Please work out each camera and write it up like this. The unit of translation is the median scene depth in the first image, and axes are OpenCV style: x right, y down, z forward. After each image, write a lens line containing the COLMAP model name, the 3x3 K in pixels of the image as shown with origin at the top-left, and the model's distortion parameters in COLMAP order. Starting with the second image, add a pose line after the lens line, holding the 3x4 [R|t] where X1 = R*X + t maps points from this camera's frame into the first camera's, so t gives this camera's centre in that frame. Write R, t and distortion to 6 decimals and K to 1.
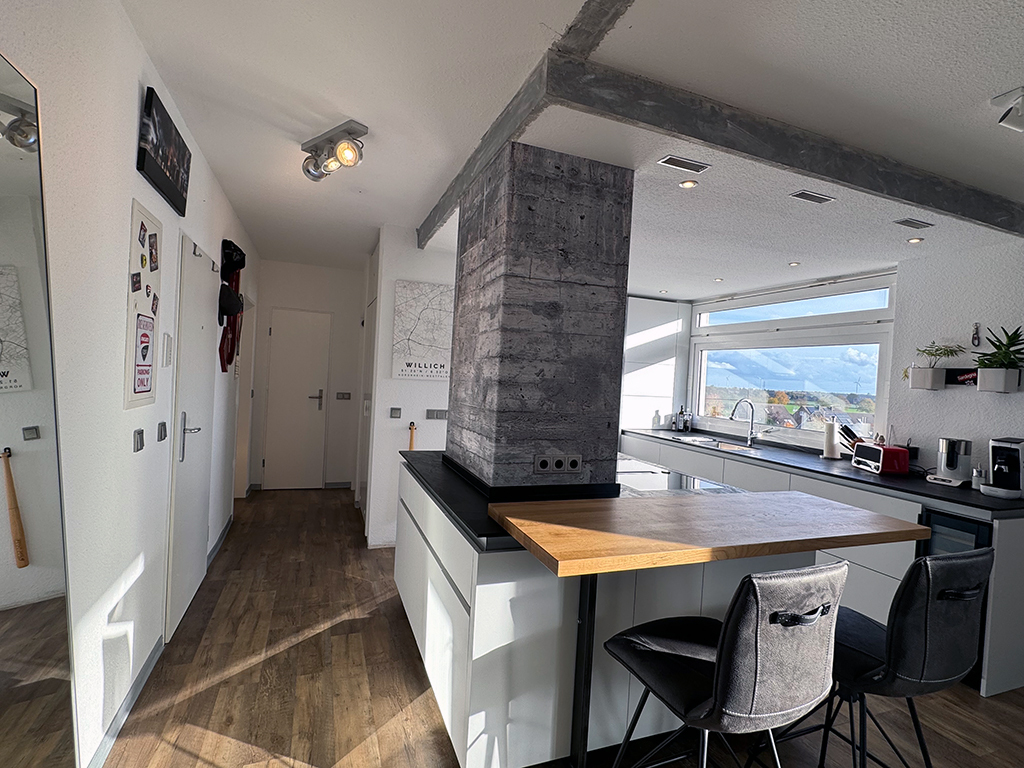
lens RADIAL K [[505.4, 0, 506.0], [0, 505.4, 380.1], [0, 0, 1]] dist [0.000185, -0.001055]
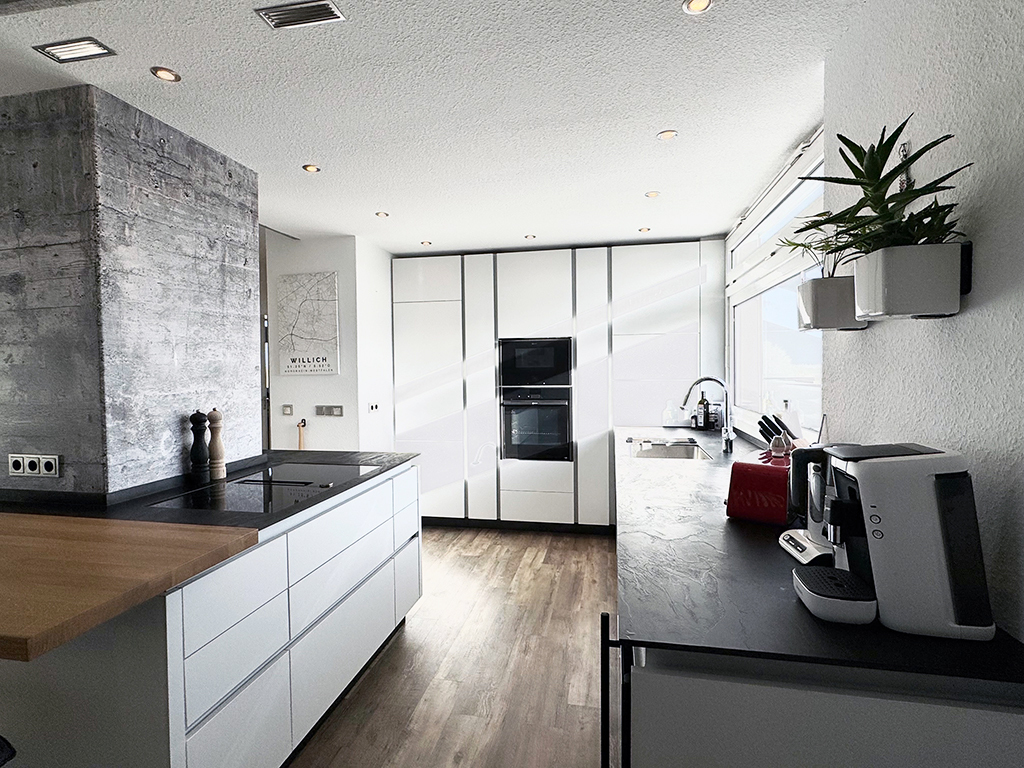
lens RADIAL K [[505.4, 0, 513.9], [0, 505.4, 380.6], [0, 0, 1]] dist [0.000185, -0.001055]
pose [[0.842791, -0.050438, -0.535873, 1.222594], [0.051794, 0.998579, -0.012531, 0.076651], [0.535744, -0.017194, 0.844206, 0.718088]]
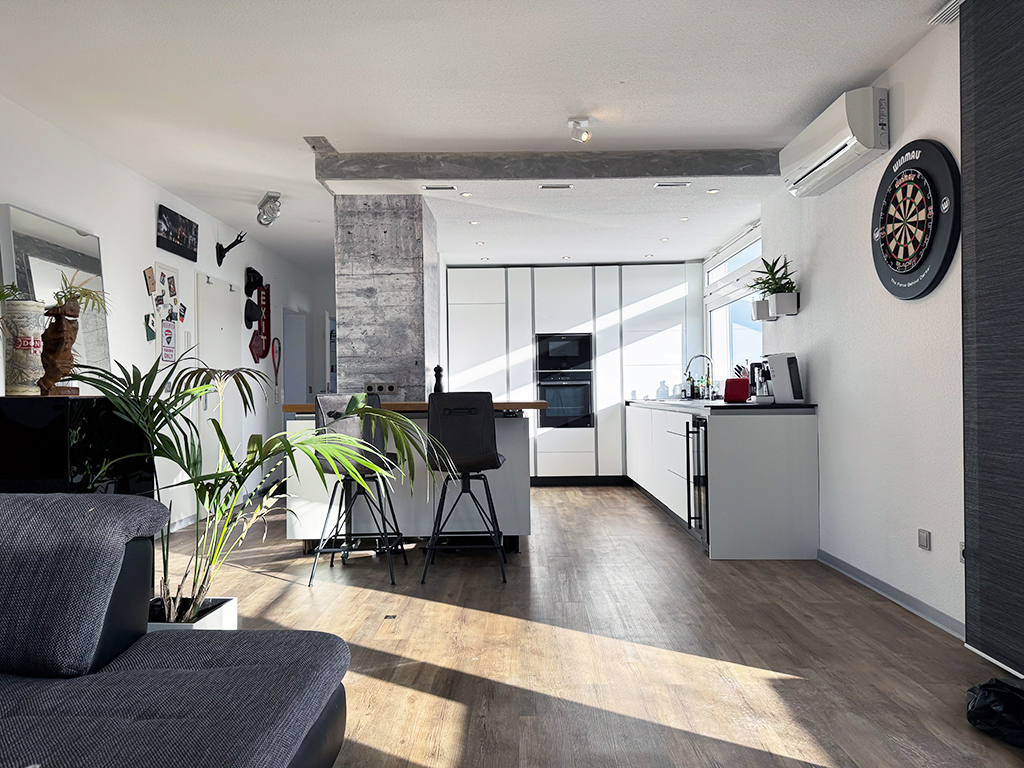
lens RADIAL K [[721.1, 0, 505.5], [0, 721.1, 393.2], [0, 0, 1]] dist [0.057735, -0.009670]
pose [[0.924976, -0.068279, -0.373840, 1.309051], [0.061143, 0.997650, -0.030930, 0.273596], [0.375074, 0.005752, 0.926977, -0.954668]]
